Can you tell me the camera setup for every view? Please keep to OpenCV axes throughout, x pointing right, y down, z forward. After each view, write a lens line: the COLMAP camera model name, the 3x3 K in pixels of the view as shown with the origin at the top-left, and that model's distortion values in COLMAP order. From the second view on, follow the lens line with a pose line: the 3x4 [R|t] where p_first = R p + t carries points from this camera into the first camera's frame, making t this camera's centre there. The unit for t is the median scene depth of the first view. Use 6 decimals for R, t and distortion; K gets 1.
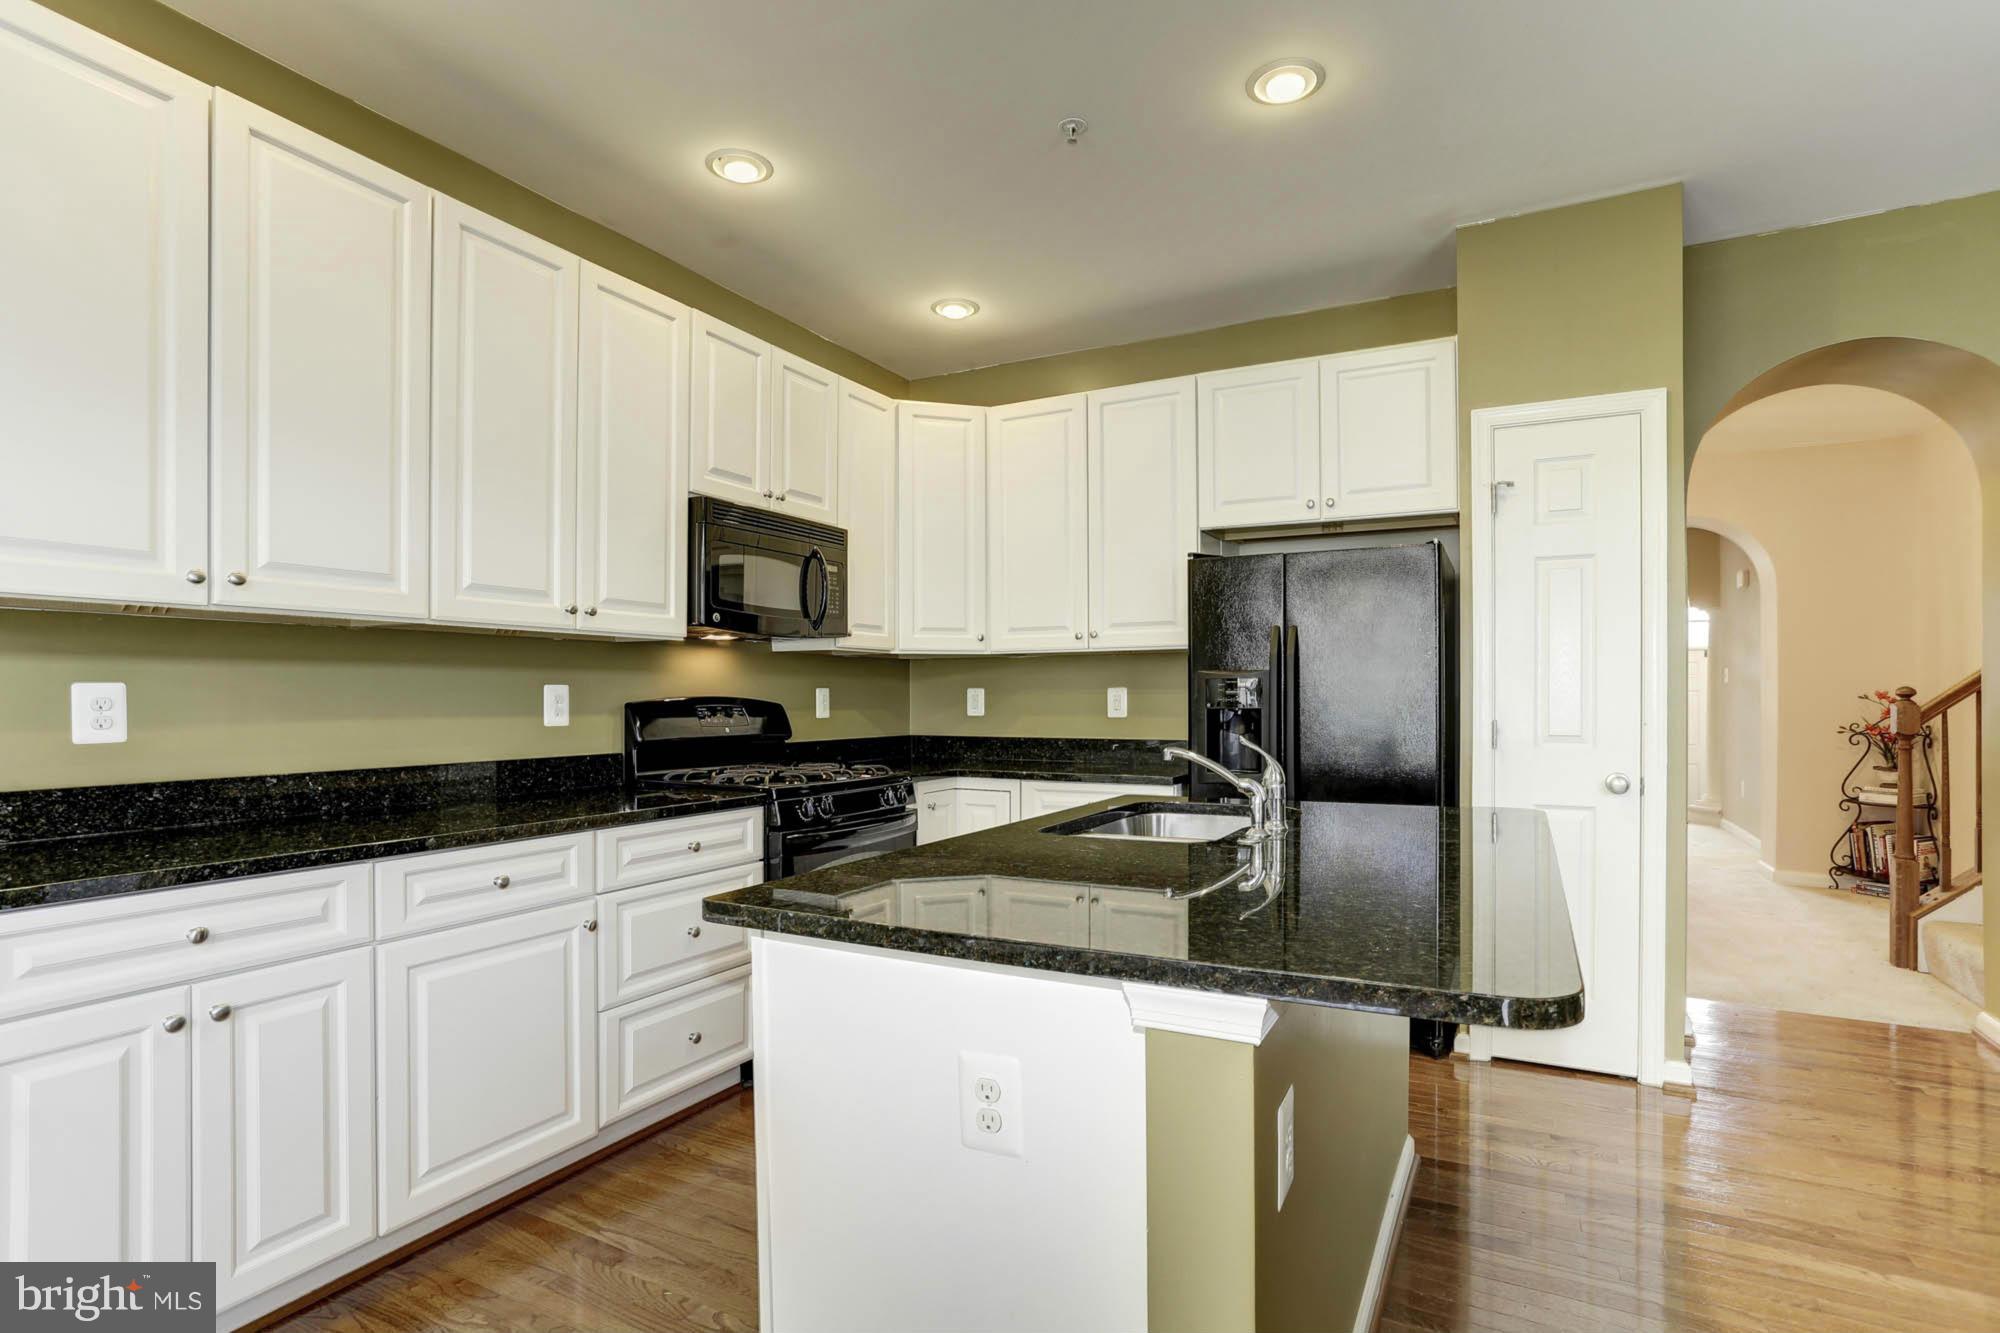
lens RADIAL K [[991.7, 0, 1004.4], [0, 991.7, 707.8], [0, 0, 1]] dist [0.000884, 0.000064]
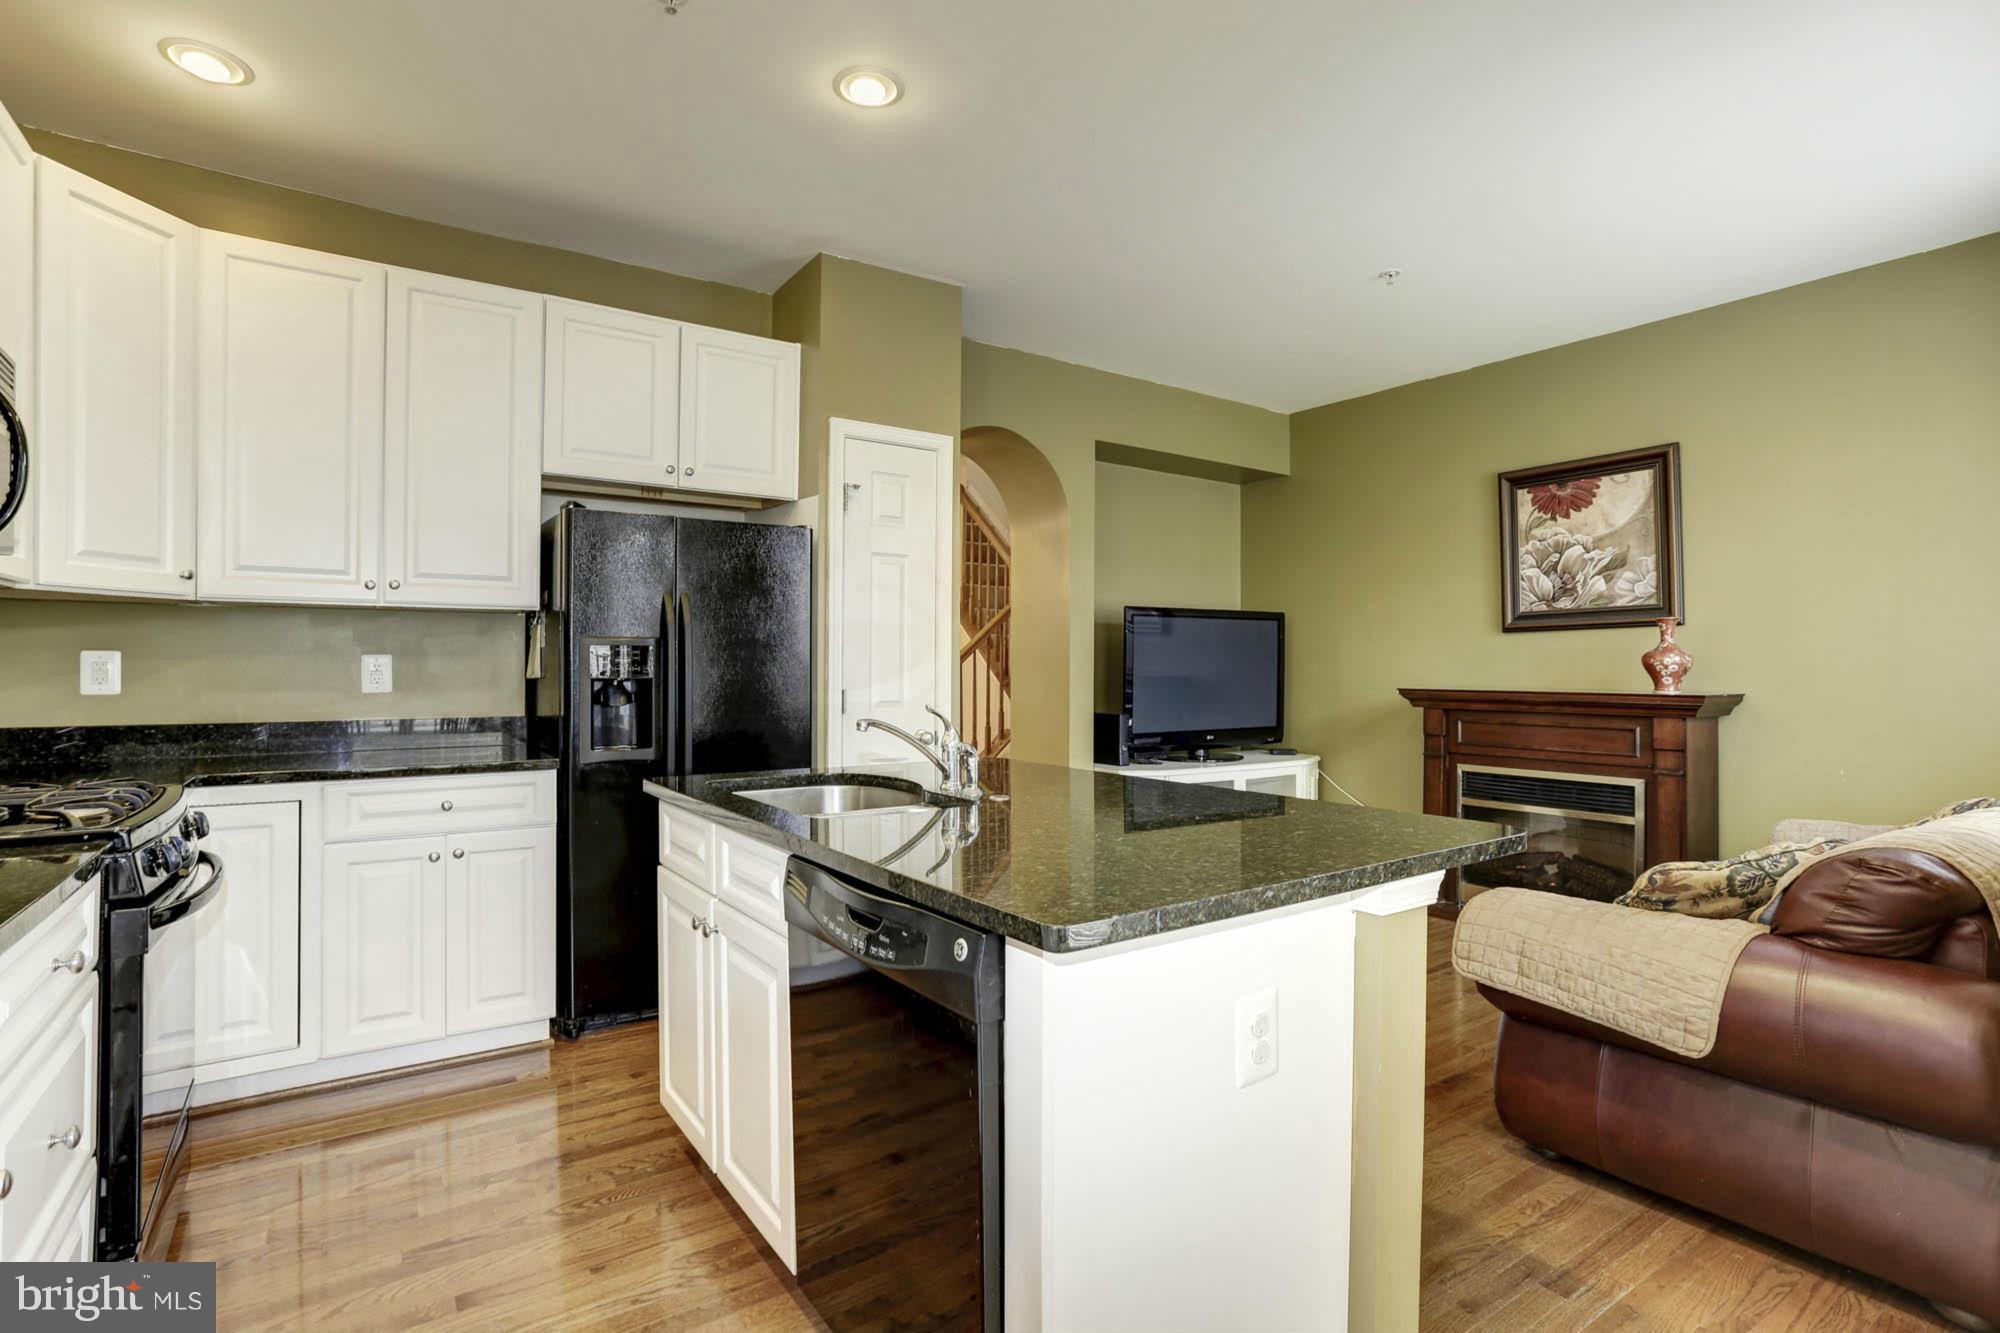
lens RADIAL K [[996.9, 0, 1000.0], [0, 996.9, 666.5], [0, 0, 1]] dist [0.000650, -0.000145]
pose [[0.479559, -0.001260, 0.877509, -0.422994], [0.005183, 0.999986, -0.001397, -0.007950], [-0.877495, 0.005218, 0.479558, 0.260283]]
